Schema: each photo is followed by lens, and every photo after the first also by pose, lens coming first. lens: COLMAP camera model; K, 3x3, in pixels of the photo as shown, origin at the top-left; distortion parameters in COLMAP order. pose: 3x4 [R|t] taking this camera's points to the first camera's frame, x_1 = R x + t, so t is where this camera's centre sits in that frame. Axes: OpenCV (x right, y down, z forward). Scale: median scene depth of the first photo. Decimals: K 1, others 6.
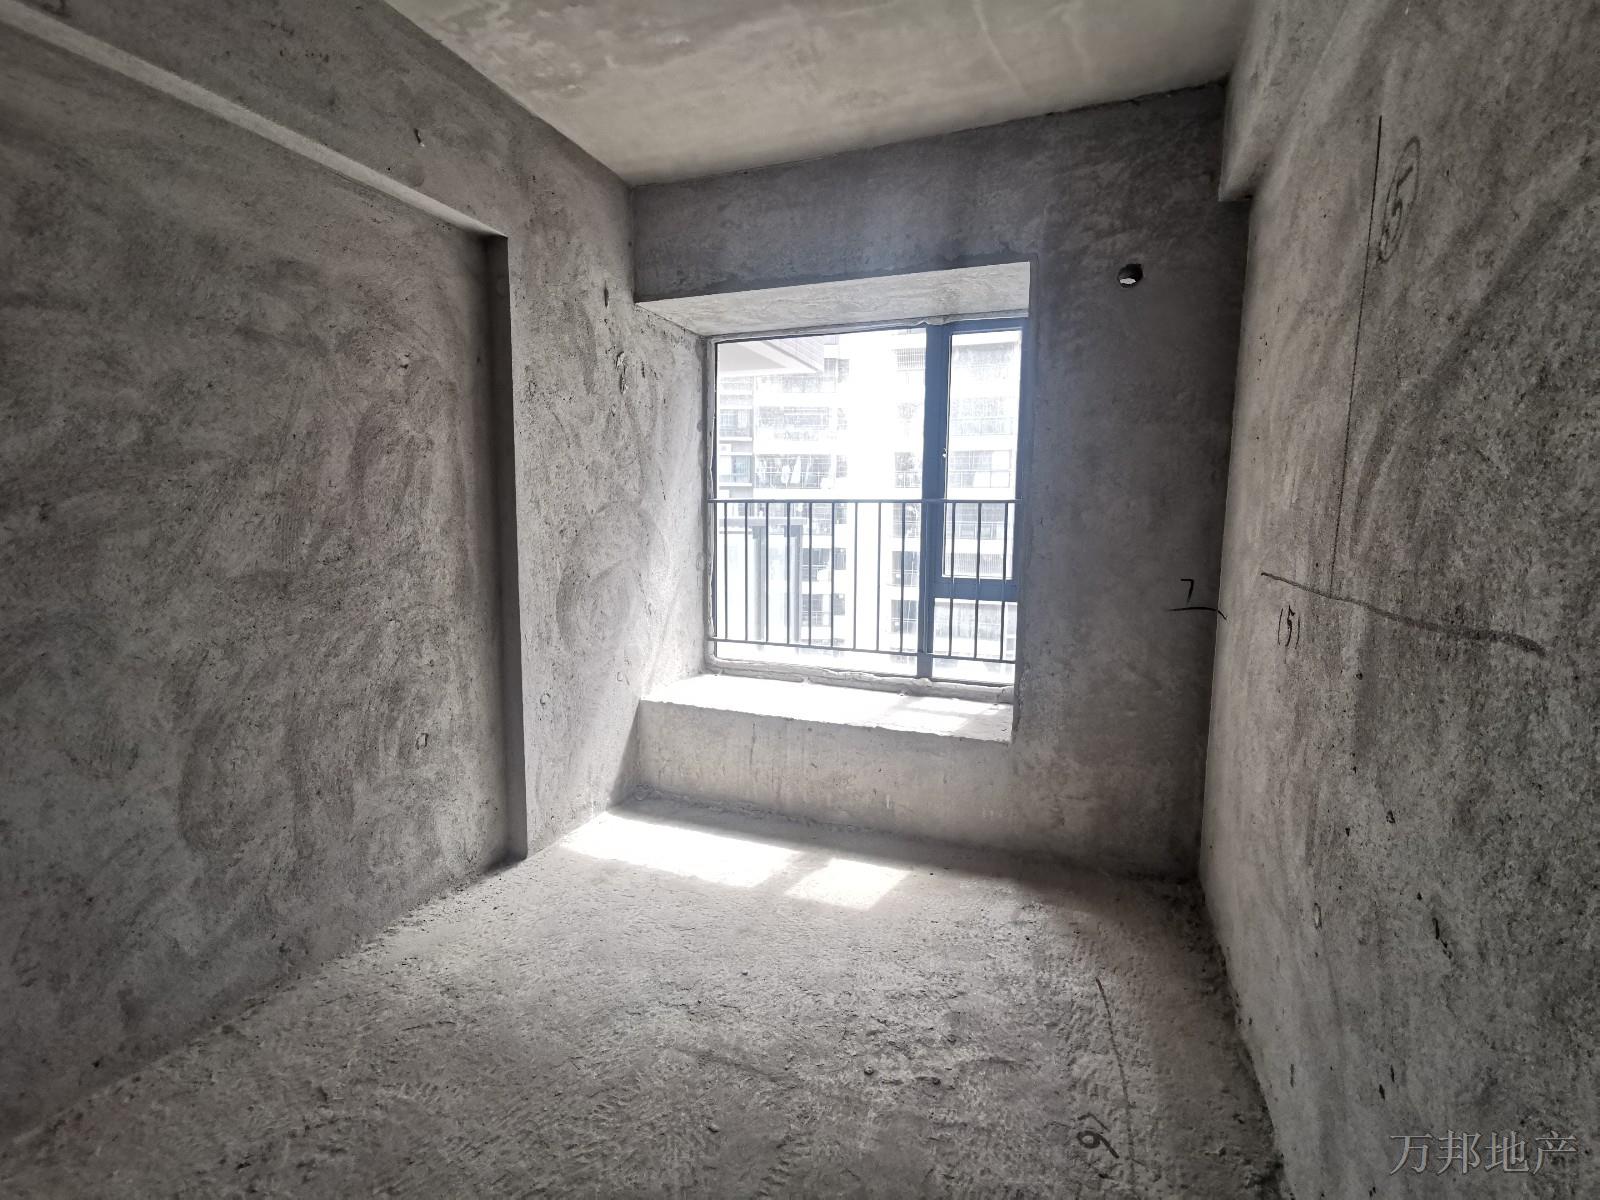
lens RADIAL K [[775.7, 0, 799.2], [0, 775.7, 597.6], [0, 0, 1]] dist [0.000943, 0.000245]
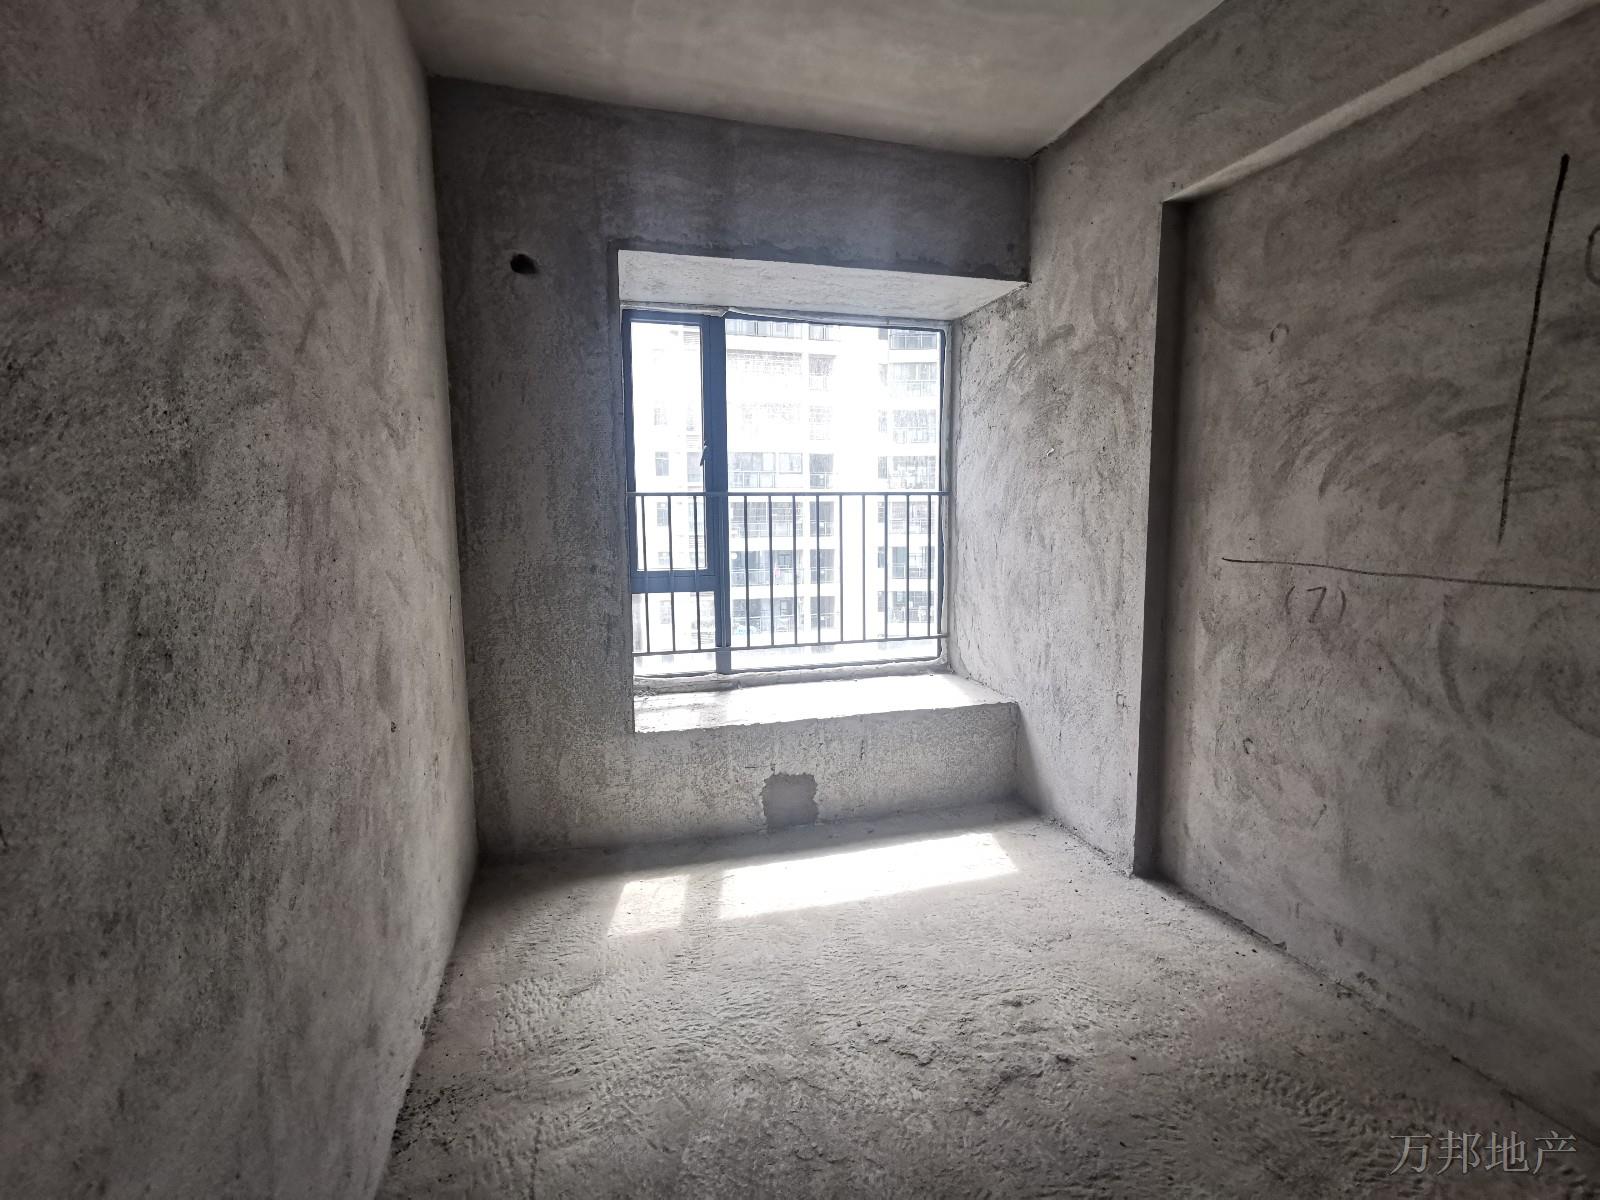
lens RADIAL K [[770.4, 0, 836.0], [0, 770.4, 586.0], [0, 0, 1]] dist [0.021078, 0.000326]
pose [[0.797246, -0.075034, 0.598973, -0.530943], [0.078275, 0.996717, 0.020674, -0.026540], [-0.598559, 0.030402, 0.800502, 0.209098]]
